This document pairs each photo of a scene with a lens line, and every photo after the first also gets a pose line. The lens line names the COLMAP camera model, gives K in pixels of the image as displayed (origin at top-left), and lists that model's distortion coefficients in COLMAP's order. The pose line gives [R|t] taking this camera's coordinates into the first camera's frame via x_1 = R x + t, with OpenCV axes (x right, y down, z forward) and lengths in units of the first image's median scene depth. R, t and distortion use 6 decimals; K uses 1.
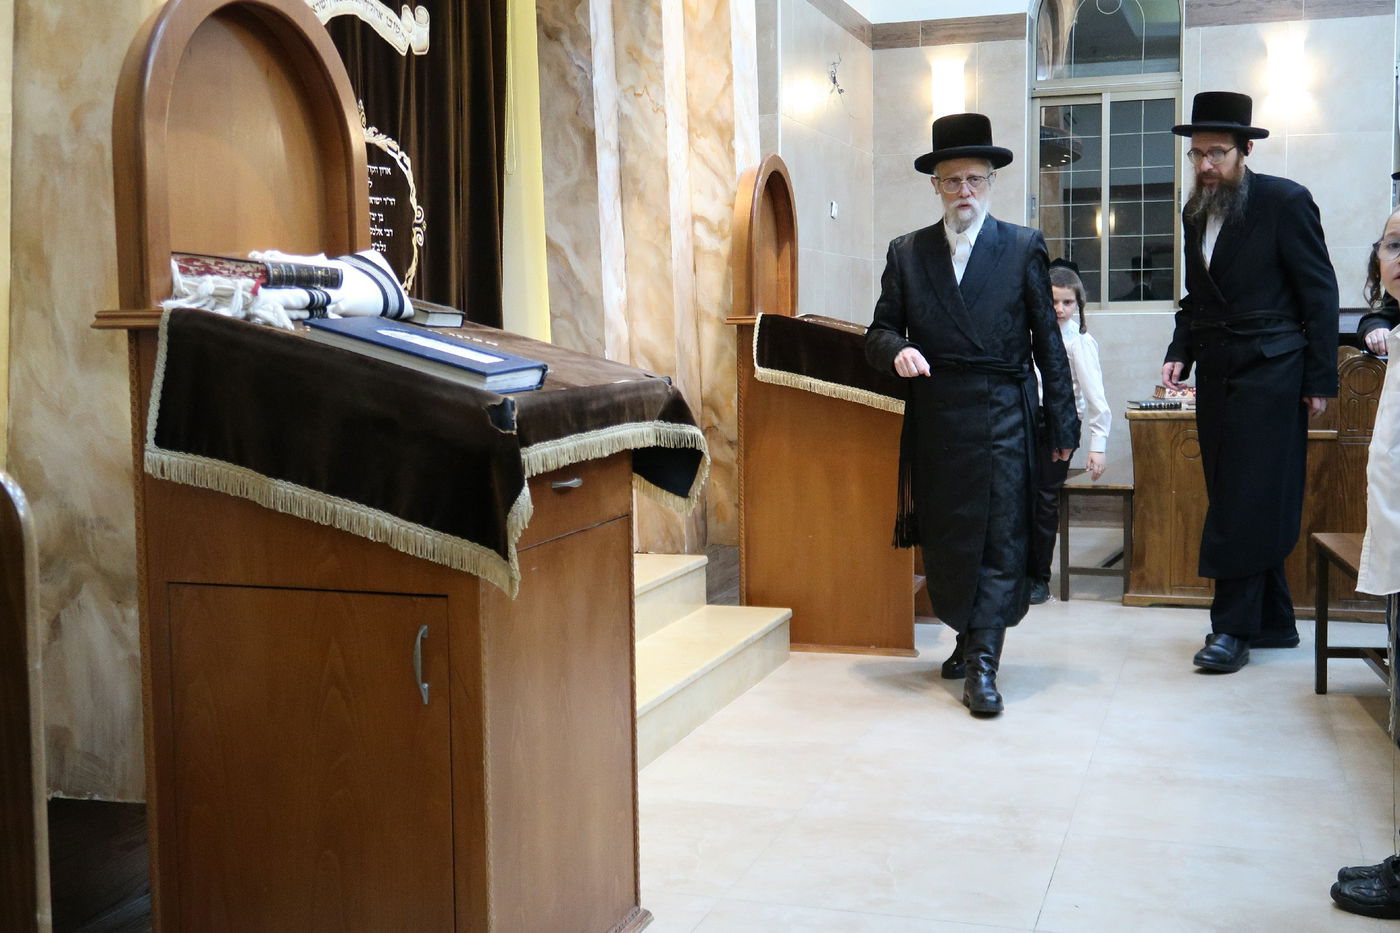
lens RADIAL K [[1602.1, 0, 700.0], [0, 1602.1, 466.5], [0, 0, 1]] dist [0.006671, -0.008381]
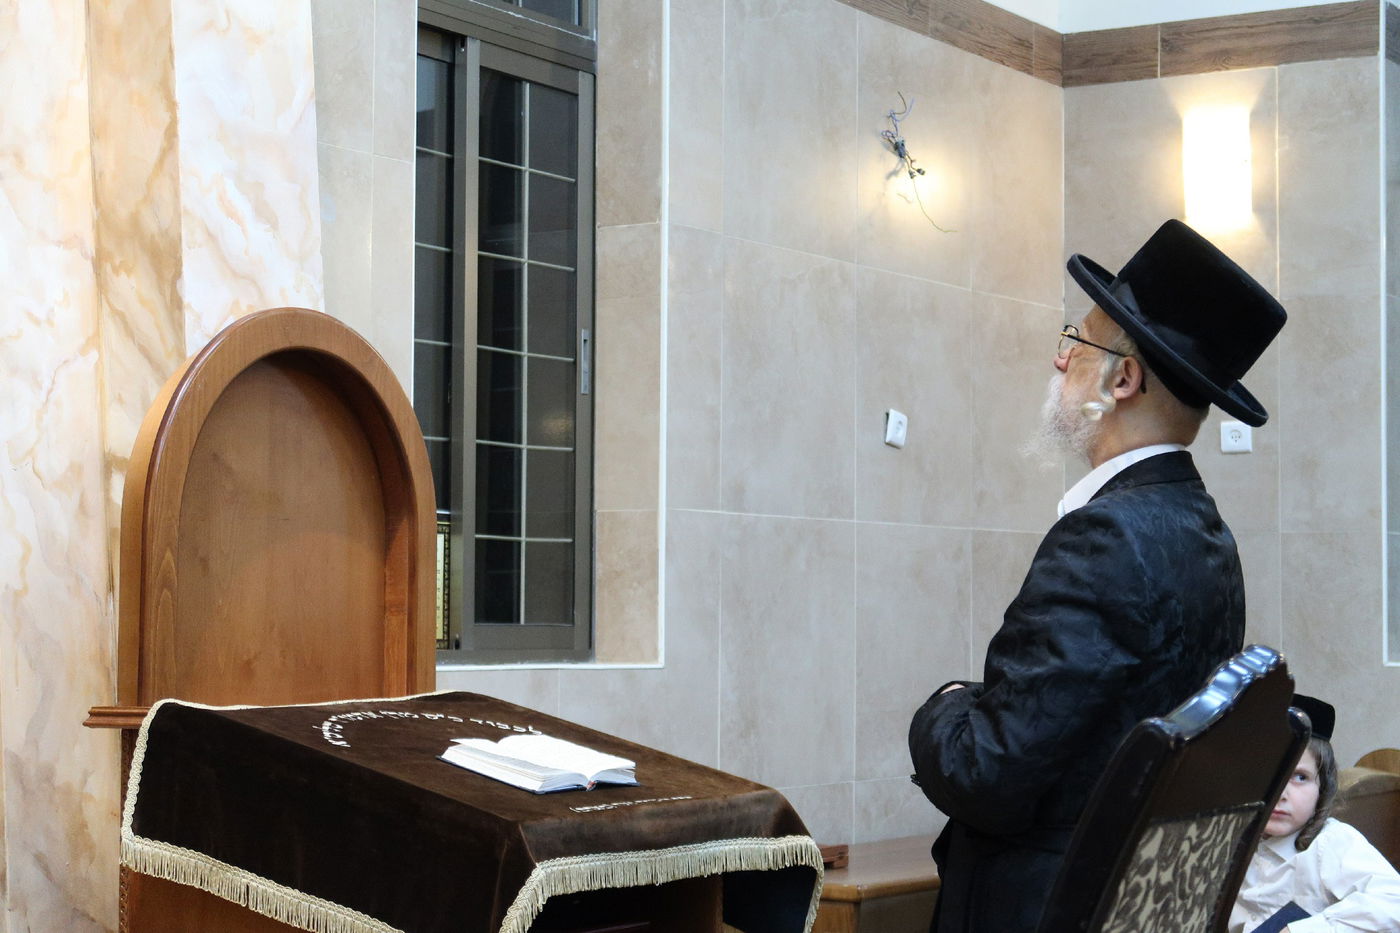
lens RADIAL K [[2802.4, 0, 700.0], [0, 2802.4, 466.5], [0, 0, 1]] dist [0.041196, -0.123665]
pose [[0.973115, 0.005826, -0.230248, 0.386110], [-0.037087, 0.990598, -0.131681, -0.077821], [0.227316, 0.136680, 0.964182, 0.404142]]
